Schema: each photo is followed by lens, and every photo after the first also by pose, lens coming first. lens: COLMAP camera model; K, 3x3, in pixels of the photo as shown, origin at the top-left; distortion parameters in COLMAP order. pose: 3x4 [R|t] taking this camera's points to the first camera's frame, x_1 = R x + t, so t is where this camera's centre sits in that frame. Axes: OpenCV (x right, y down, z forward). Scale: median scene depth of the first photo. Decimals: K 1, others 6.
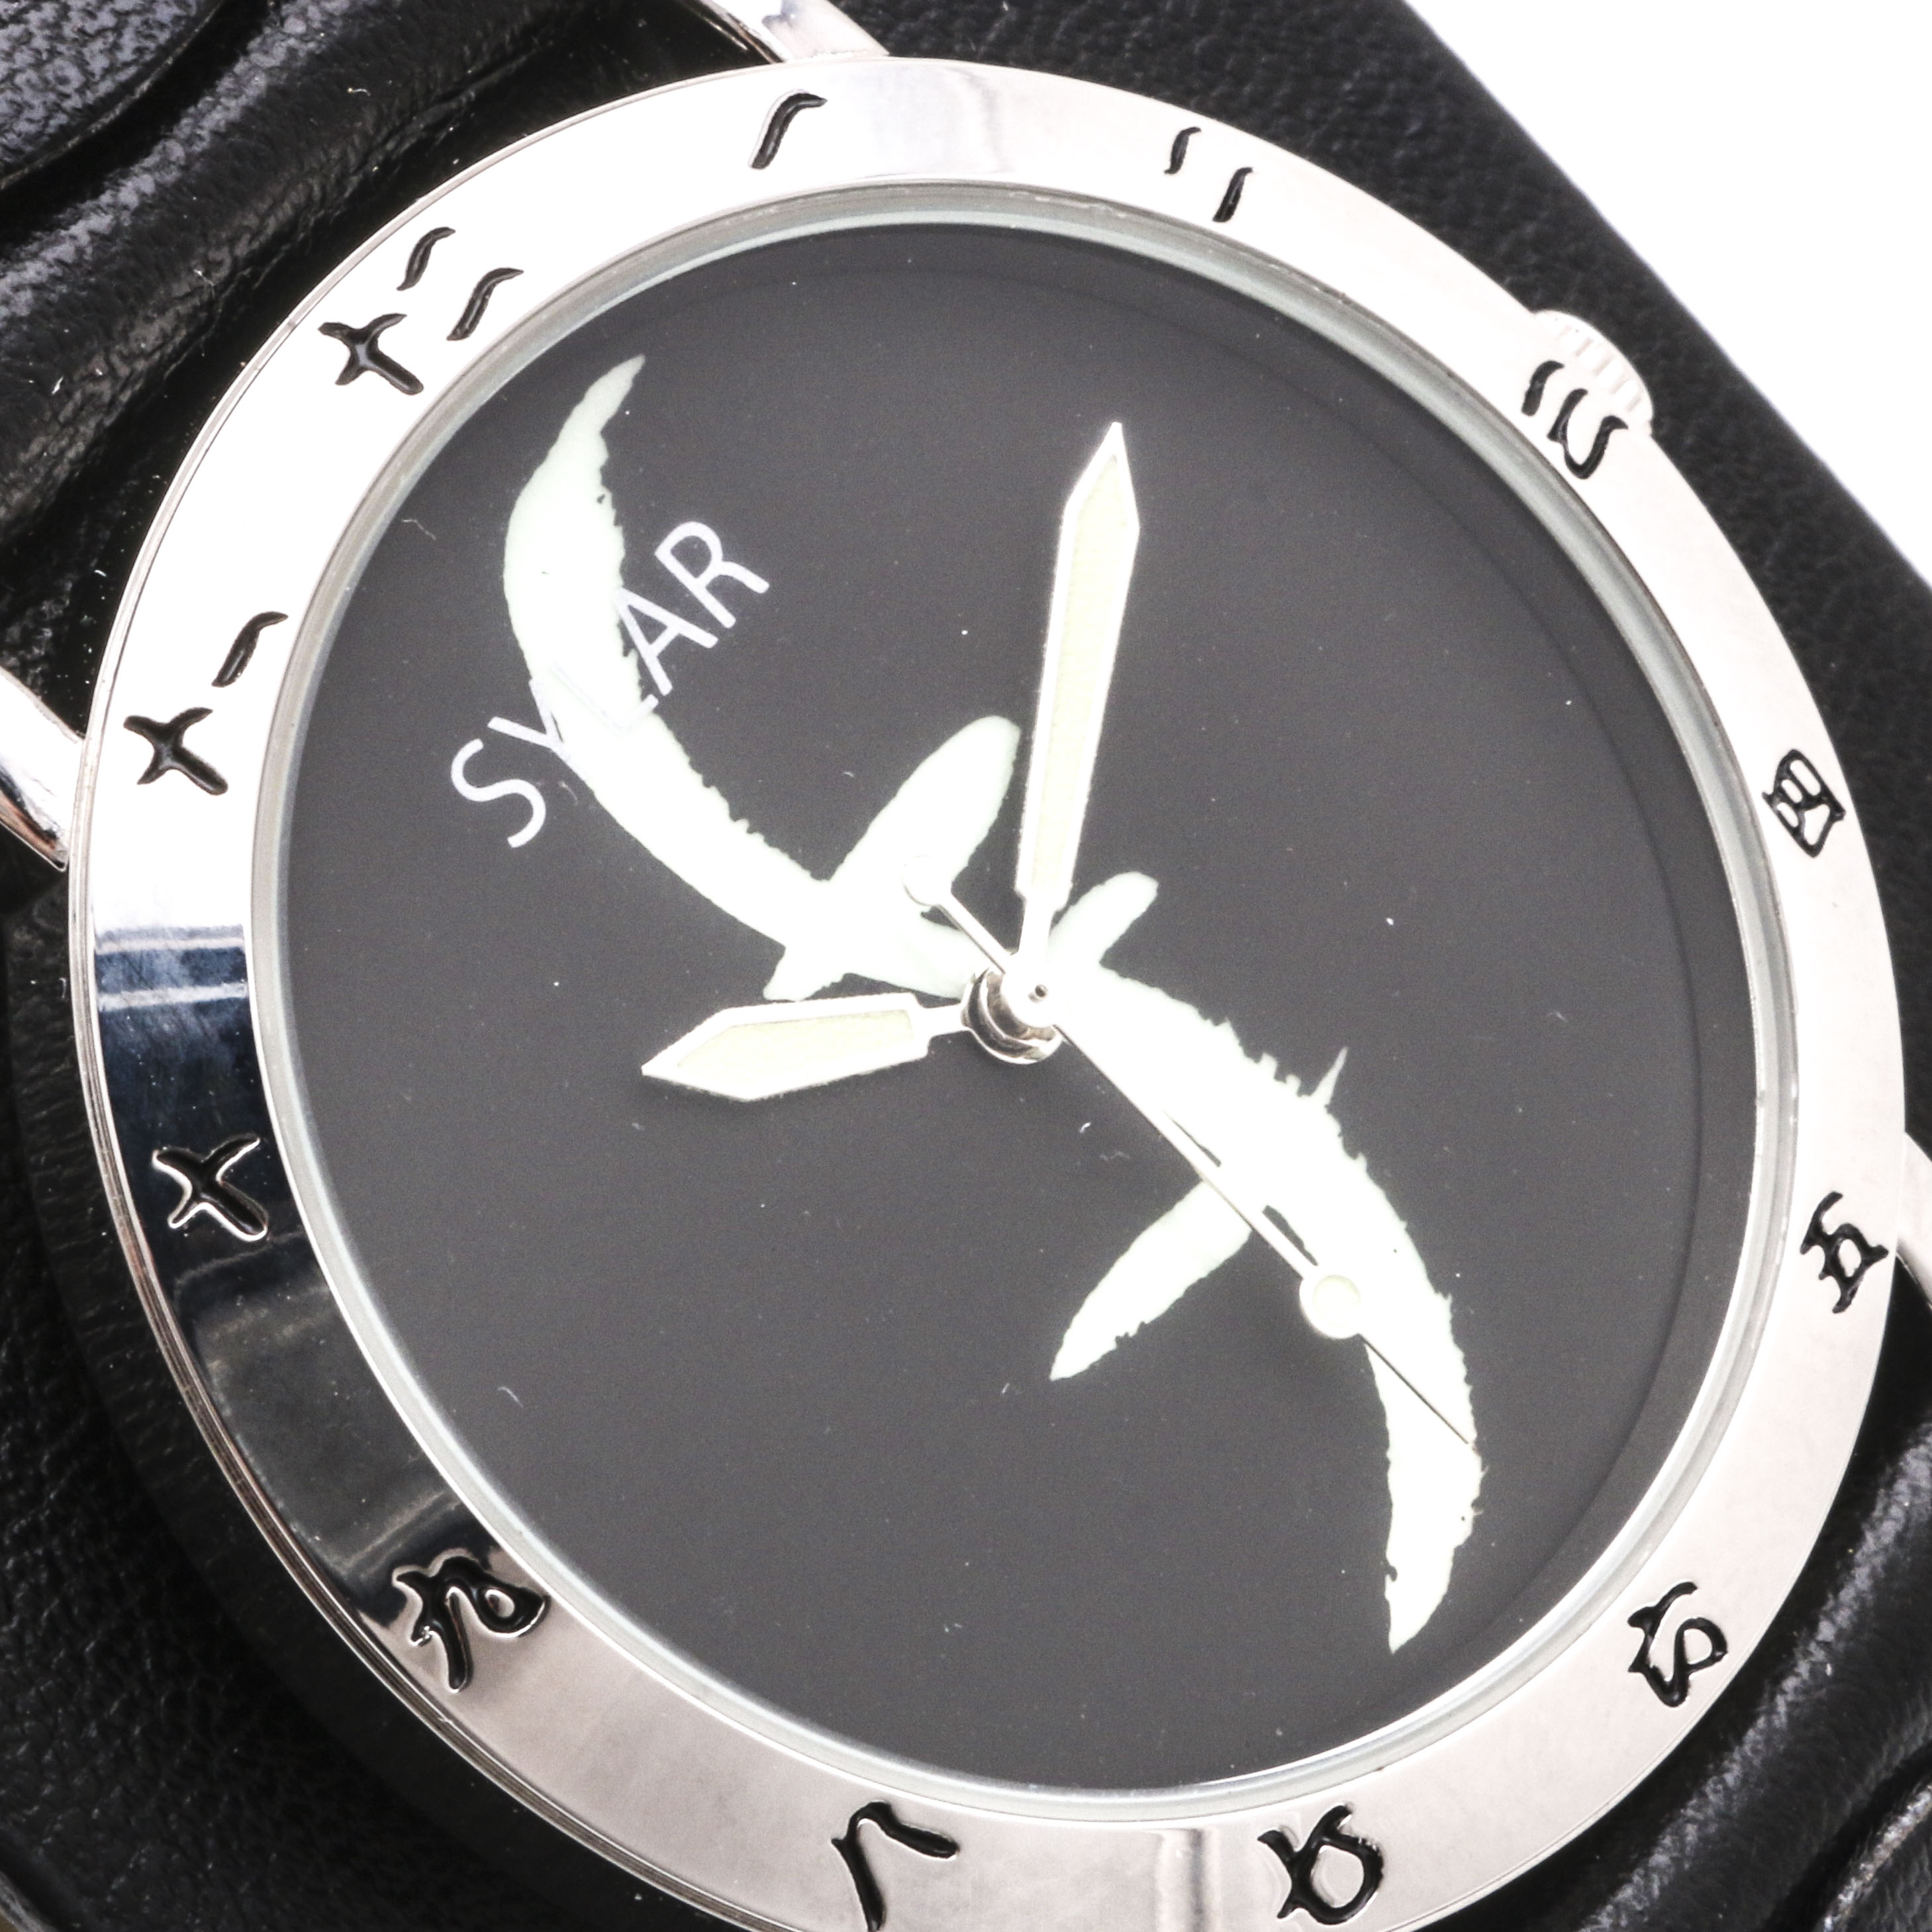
lens RADIAL K [[7550.6, 0, 966.0], [0, 7550.6, 966.0], [0, 0, 1]] dist [-0.104617, -1.059914]
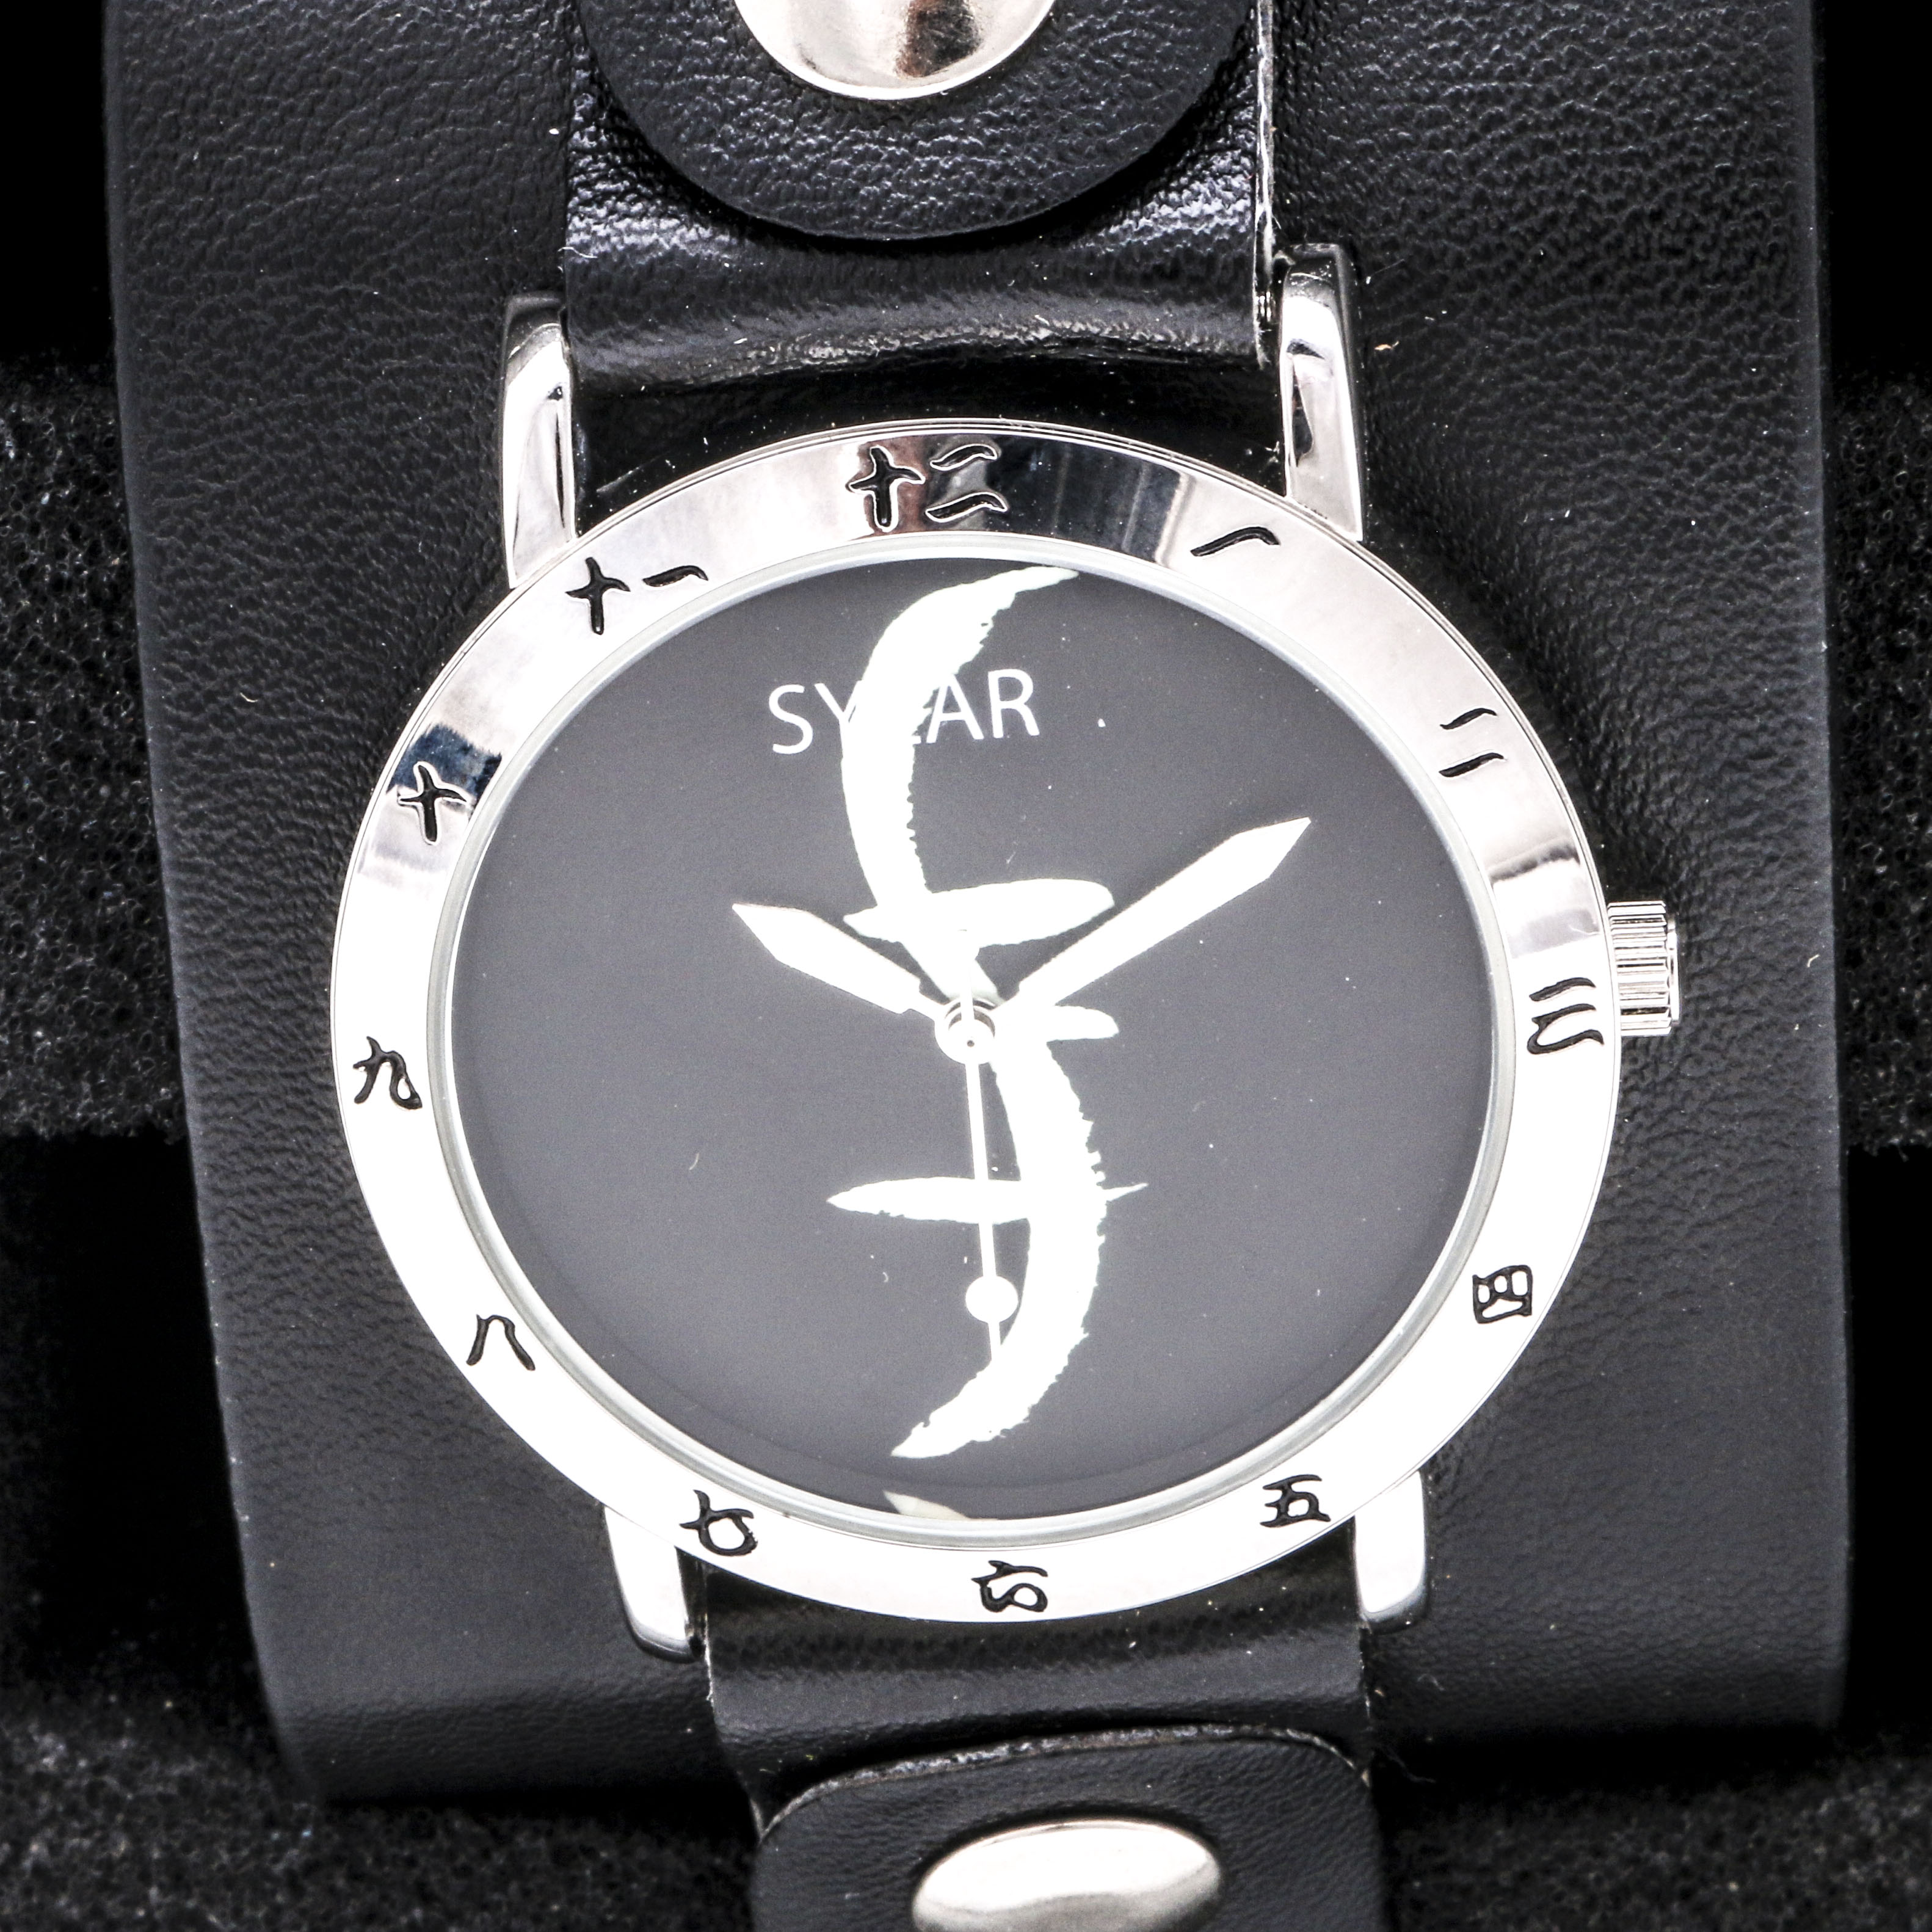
lens RADIAL K [[7550.6, 0, 966.0], [0, 7550.6, 966.0], [0, 0, 1]] dist [-0.104617, -1.059914]
pose [[0.633067, 0.753881, -0.175753, 0.267237], [-0.572483, 0.608781, 0.549225, -0.849511], [0.521046, -0.247080, 0.816984, -0.259694]]
